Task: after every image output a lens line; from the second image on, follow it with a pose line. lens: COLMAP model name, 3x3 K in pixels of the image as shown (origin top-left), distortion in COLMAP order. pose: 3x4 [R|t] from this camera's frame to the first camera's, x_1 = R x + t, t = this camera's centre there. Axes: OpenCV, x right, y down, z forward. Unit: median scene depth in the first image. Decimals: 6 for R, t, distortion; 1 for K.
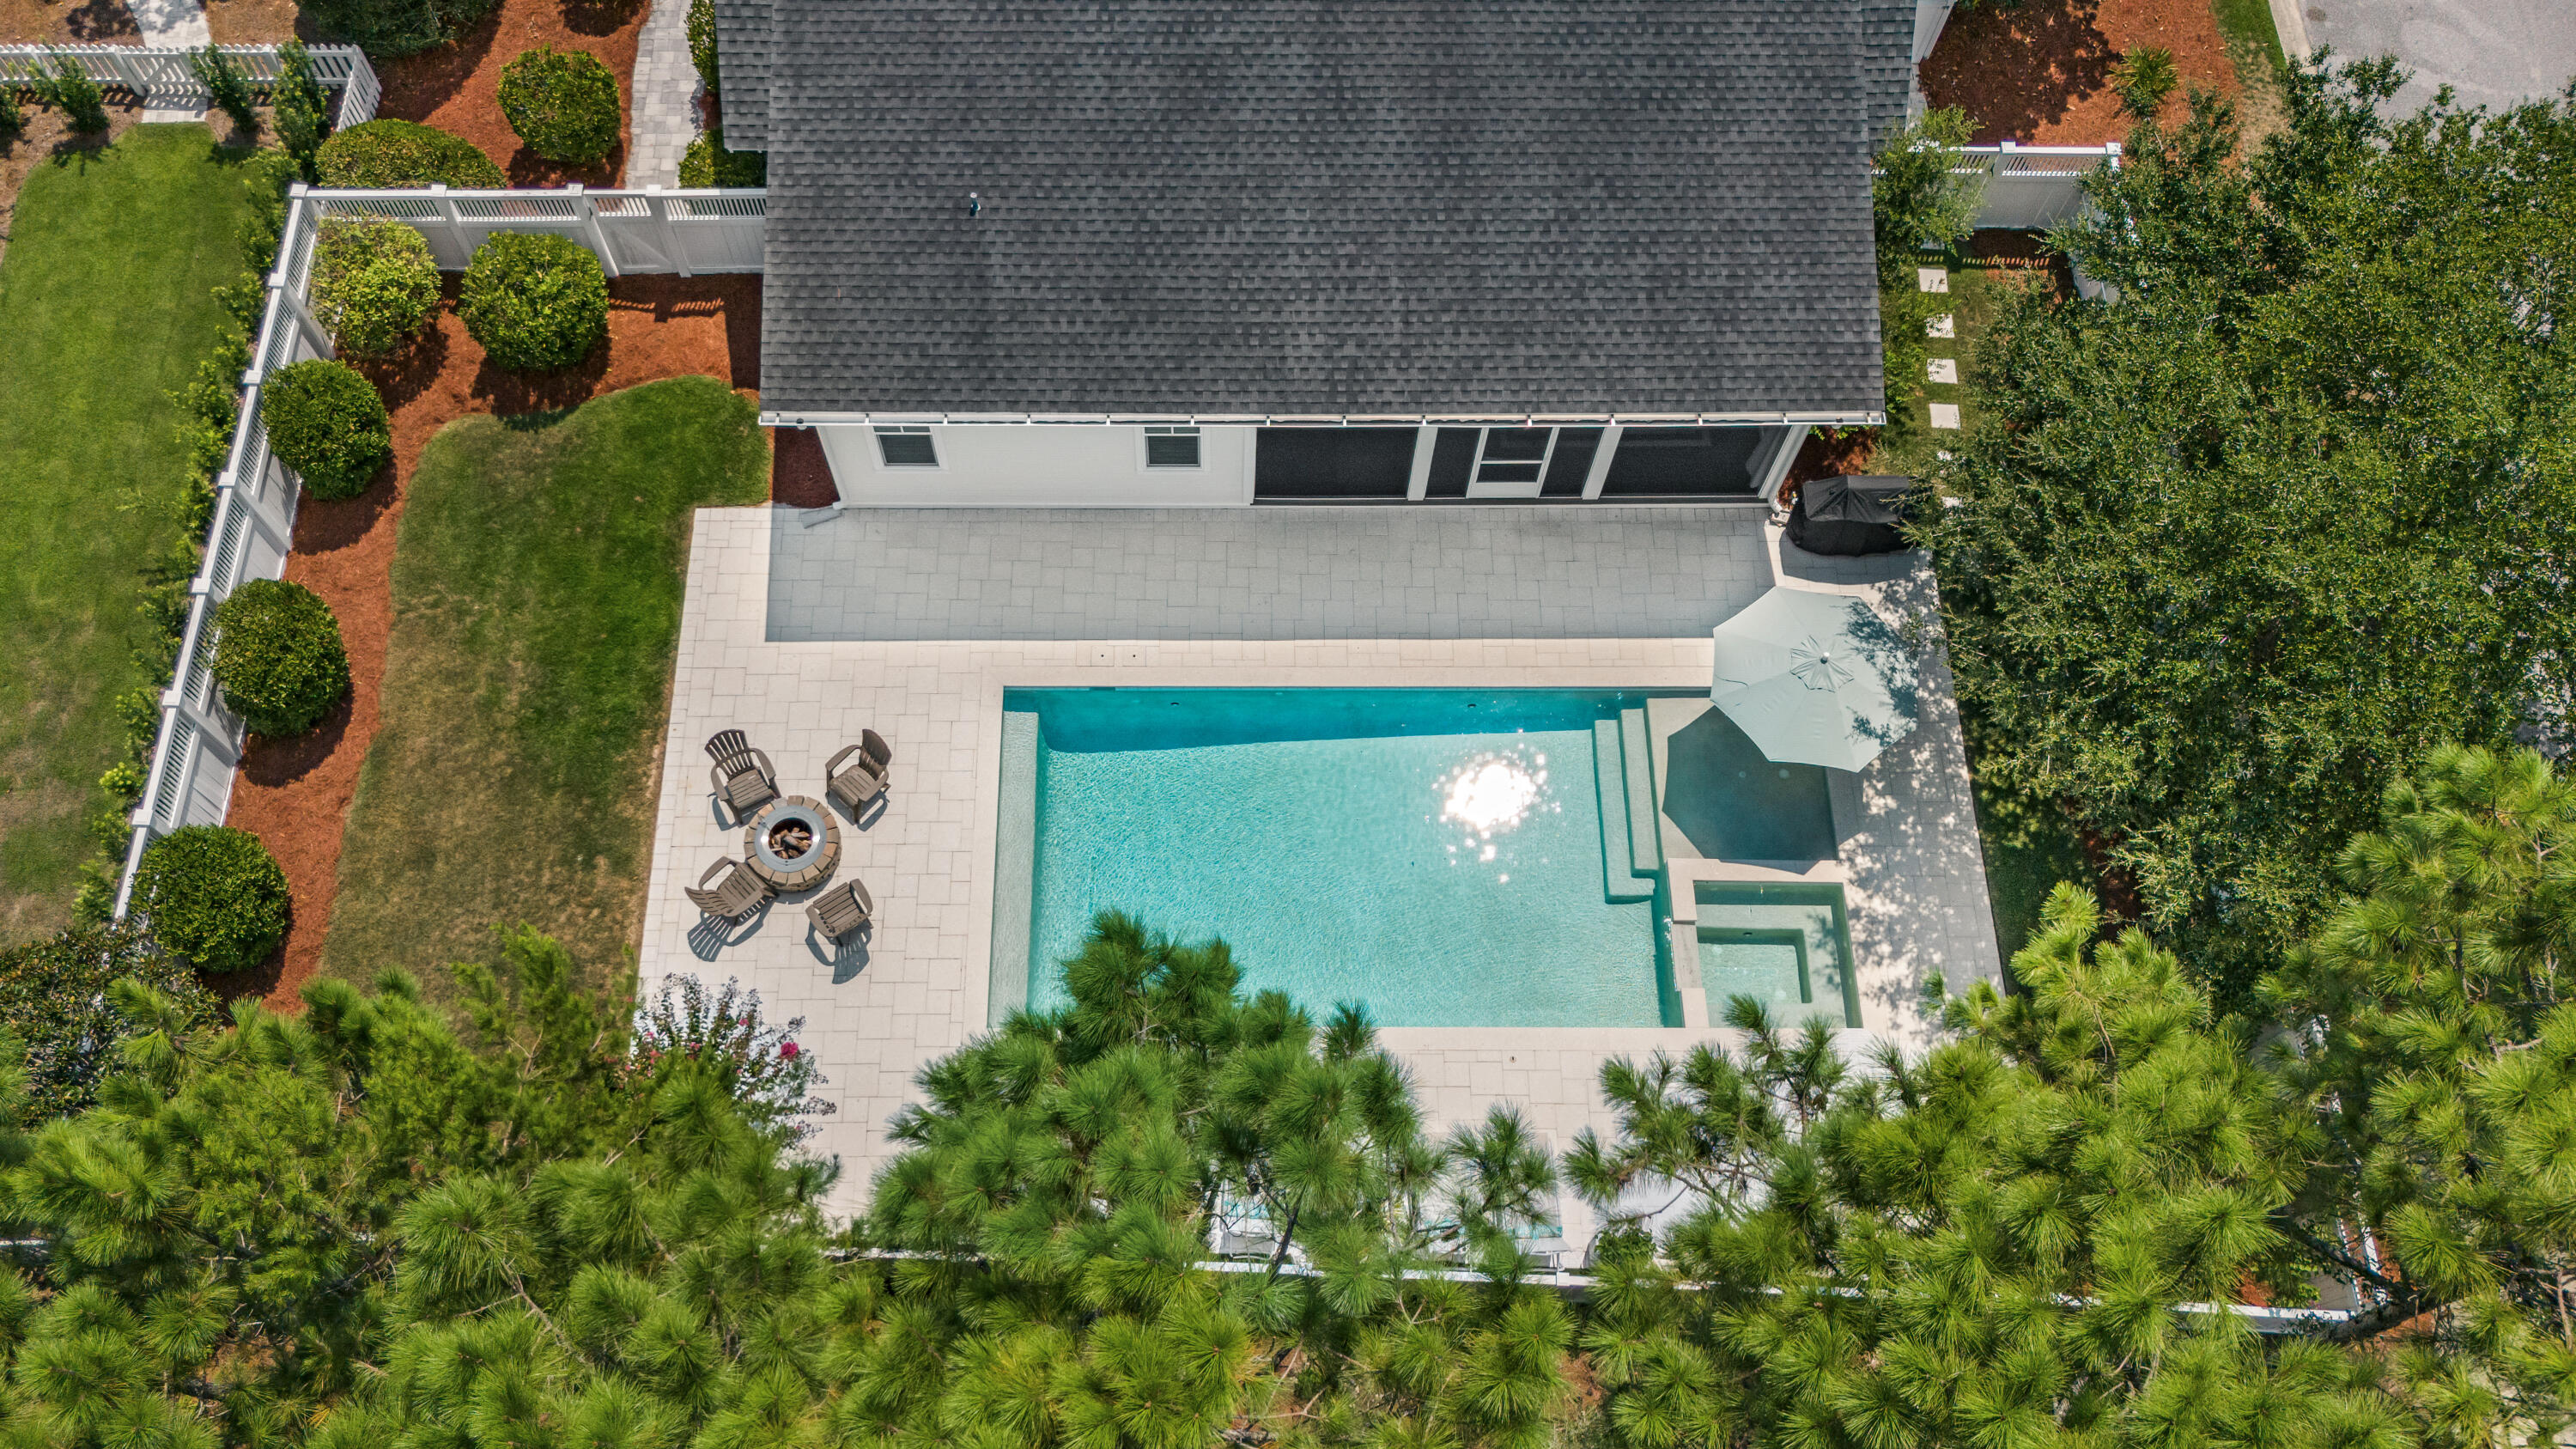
lens RADIAL K [[1934.4, 0, 1288.0], [0, 1934.4, 724.5], [0, 0, 1]] dist [0.138809, -0.056642]
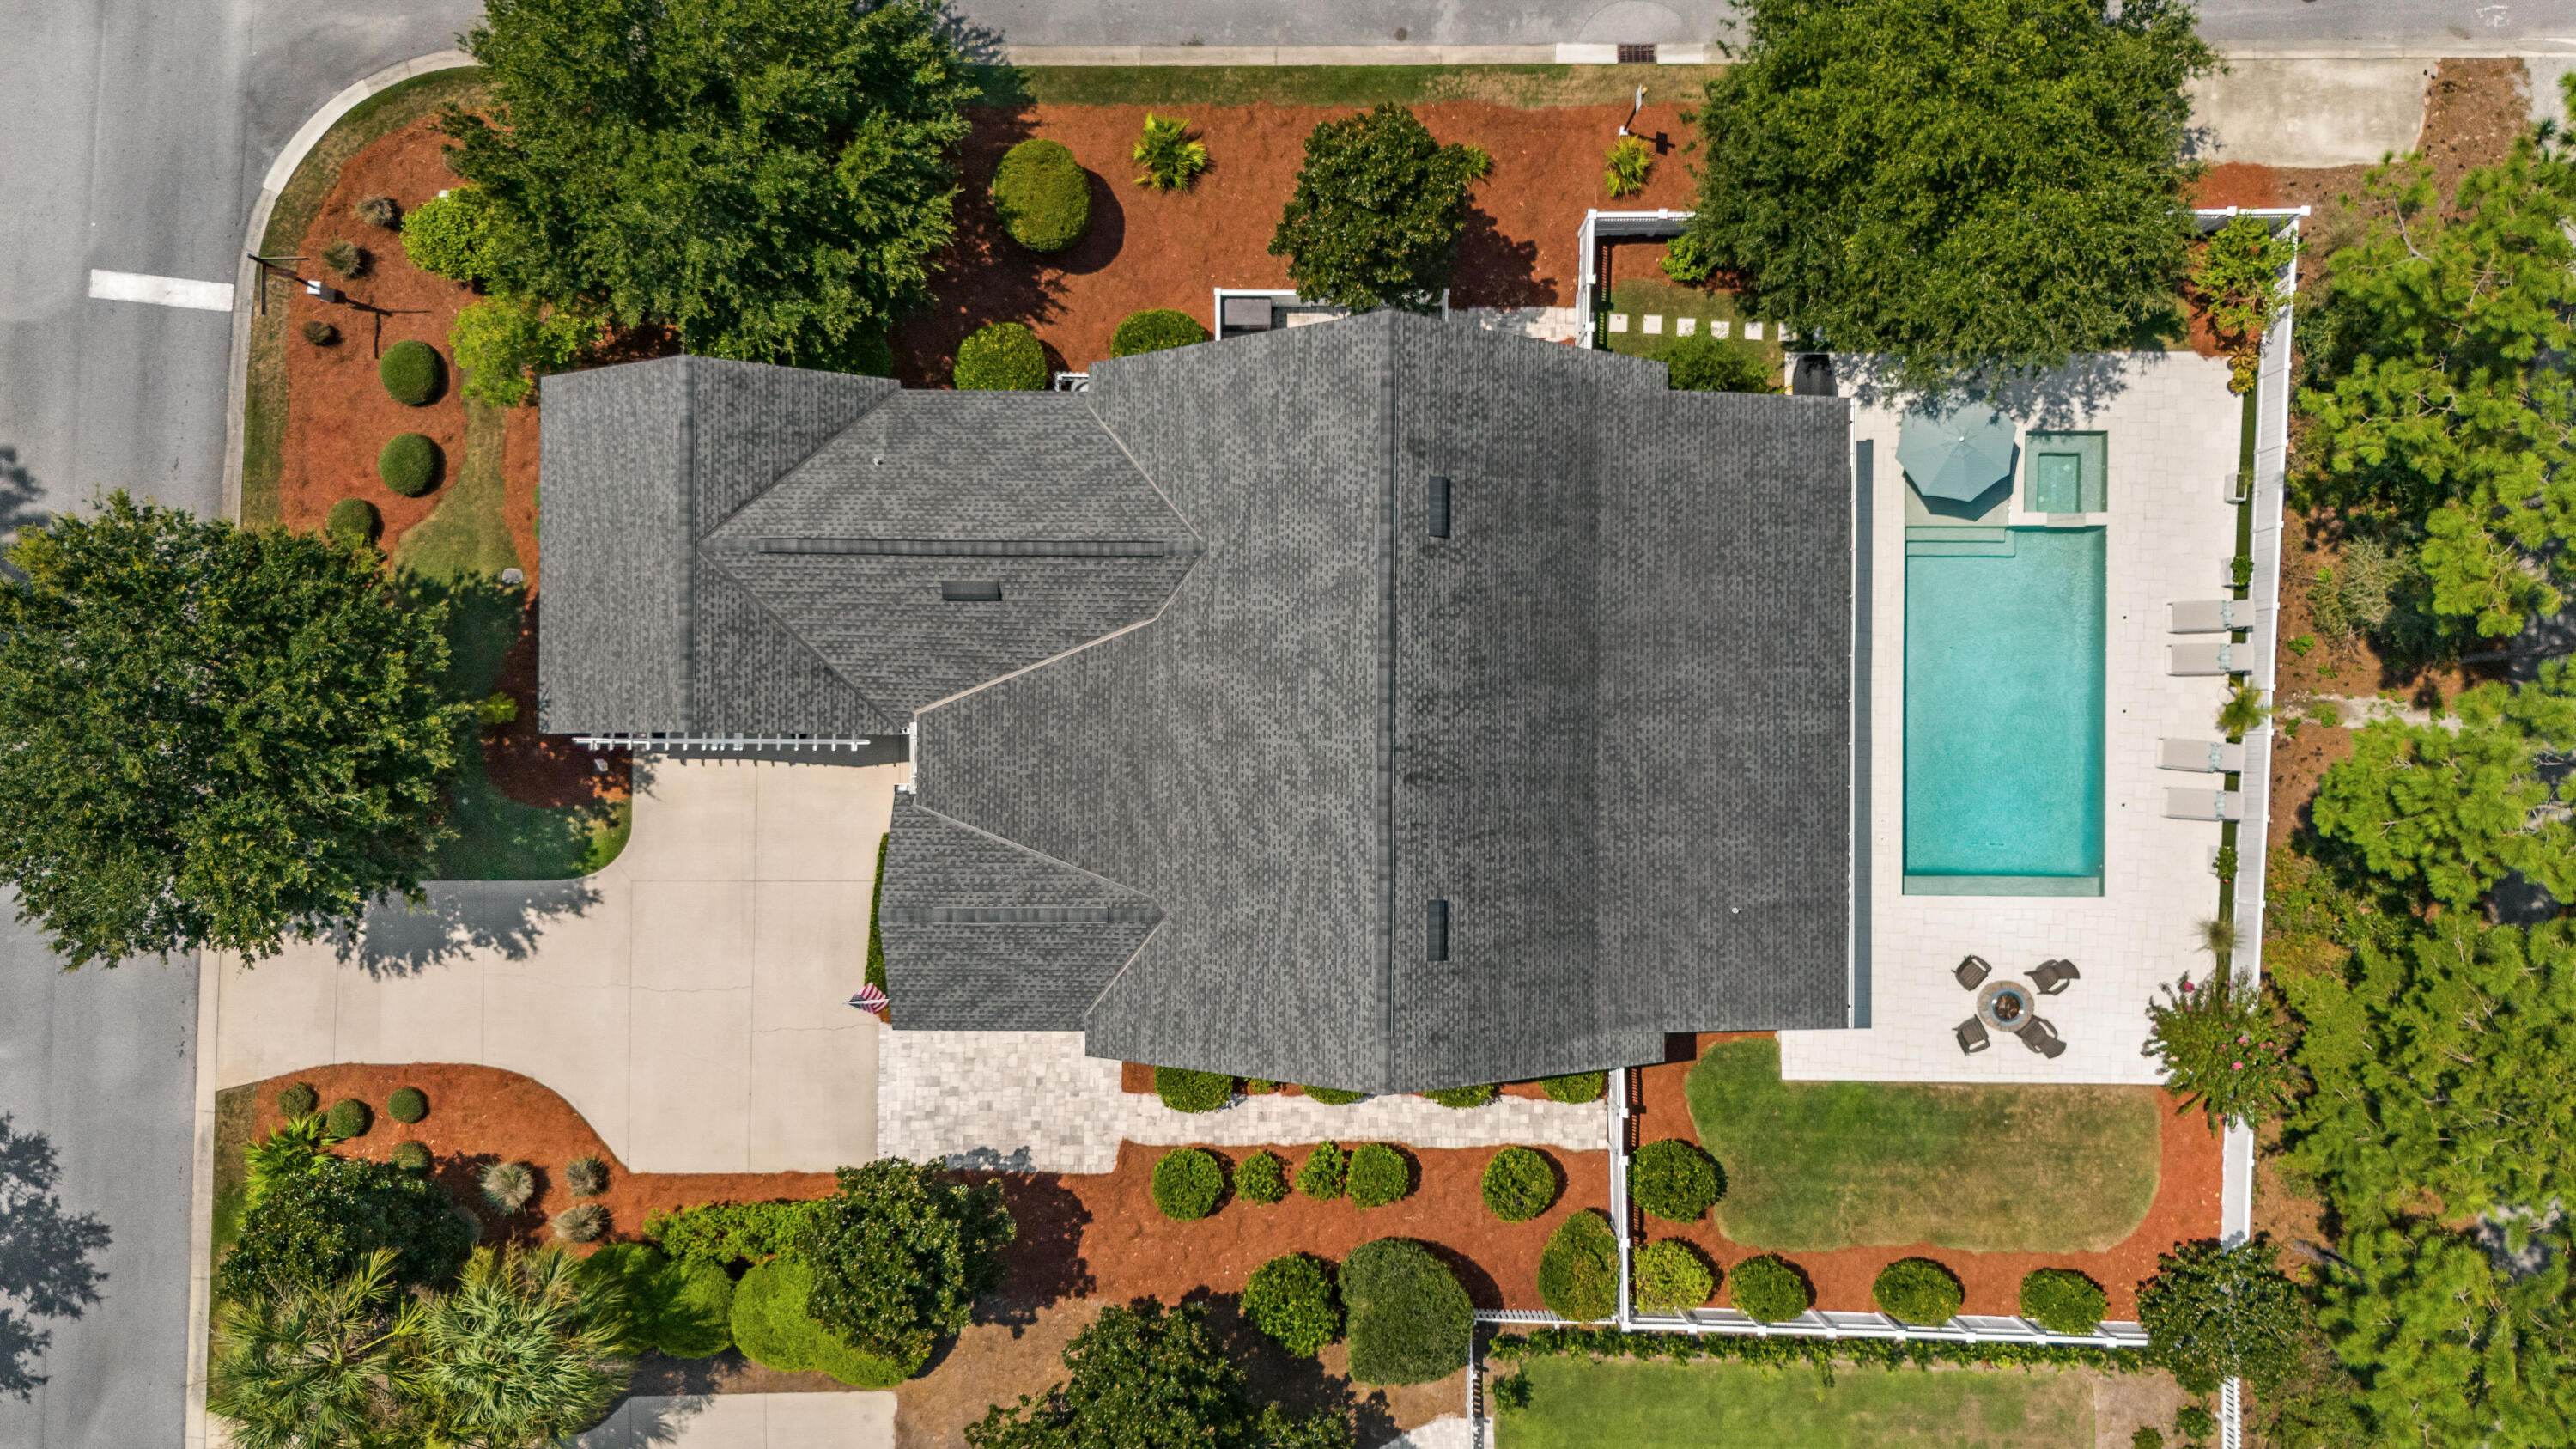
lens RADIAL K [[1929.0, 0, 1285.0], [0, 1929.0, 735.4], [0, 0, 1]] dist [0.058074, -0.058229]
pose [[0.016290, -0.999827, -0.008958, 0.002123], [0.911152, 0.011155, 0.411920, -1.275922], [-0.411749, -0.014873, 0.911176, -0.358527]]
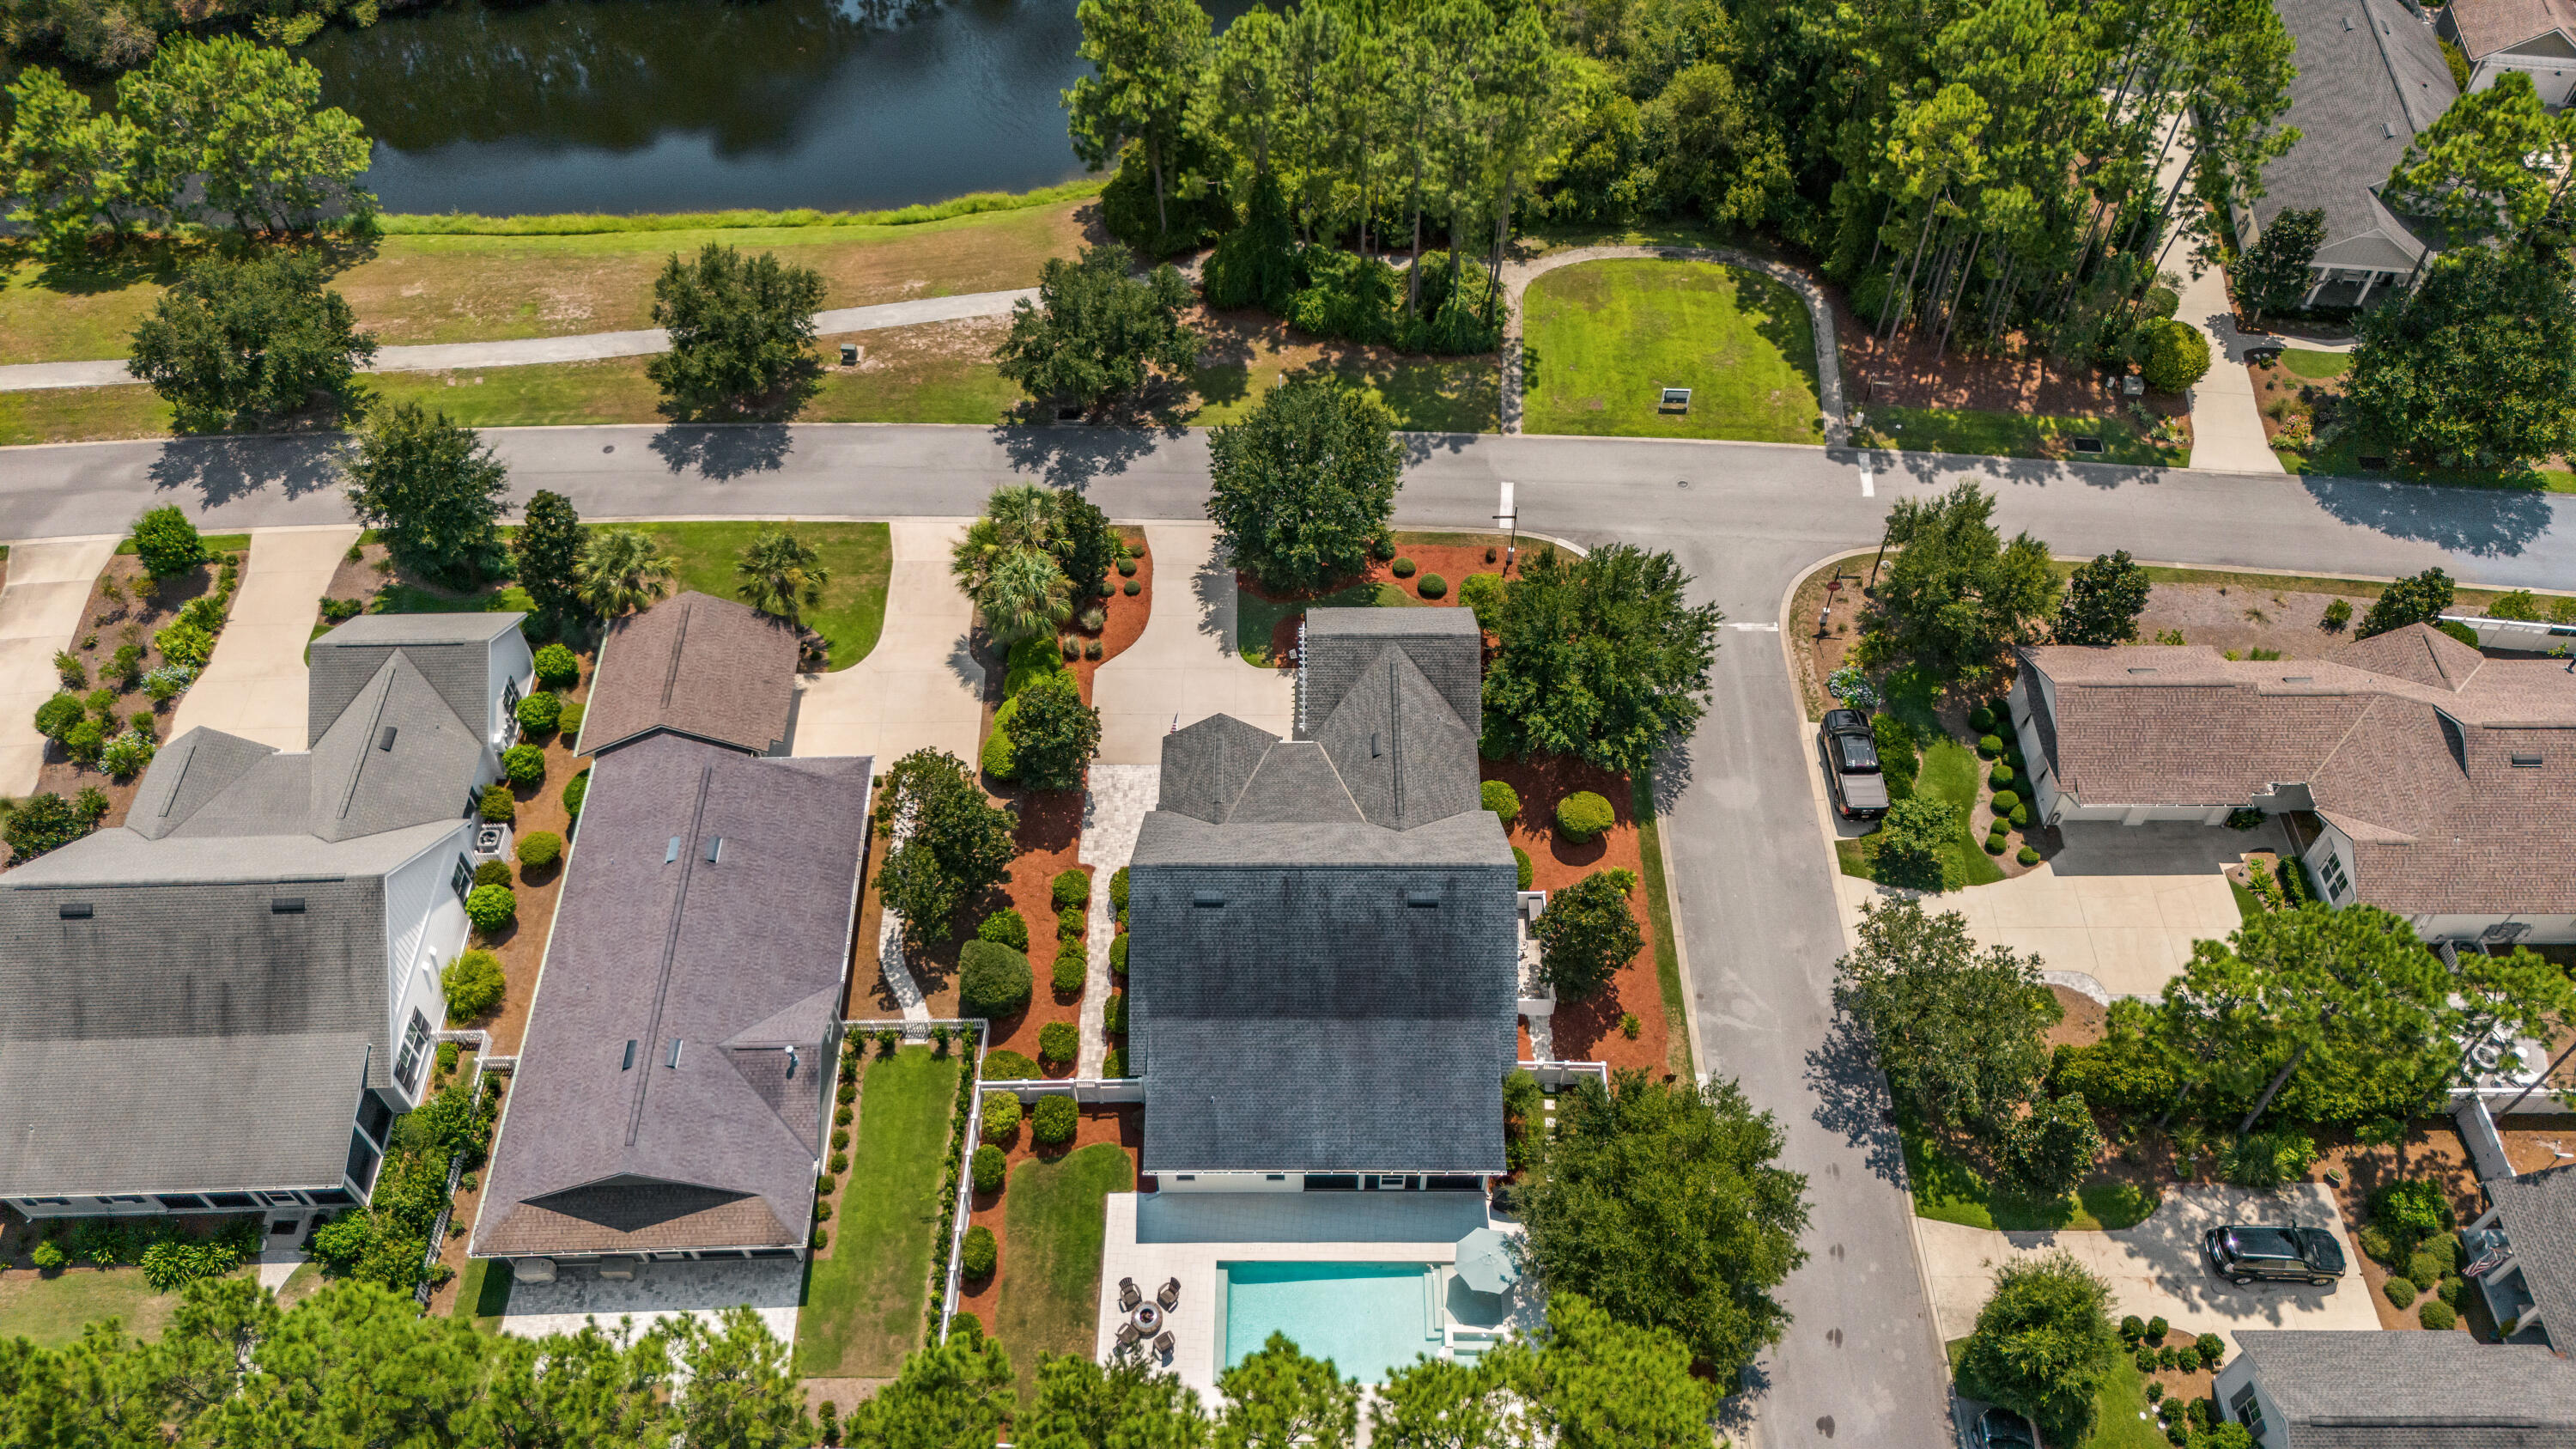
lens RADIAL K [[1929.0, 0, 1285.0], [0, 1929.0, 735.4], [0, 0, 1]] dist [0.058074, -0.058229]
pose [[0.999595, -0.004145, -0.028166, 0.038639], [-0.002477, 0.972927, -0.231098, -0.116136], [0.028362, 0.231074, 0.972523, -2.005986]]
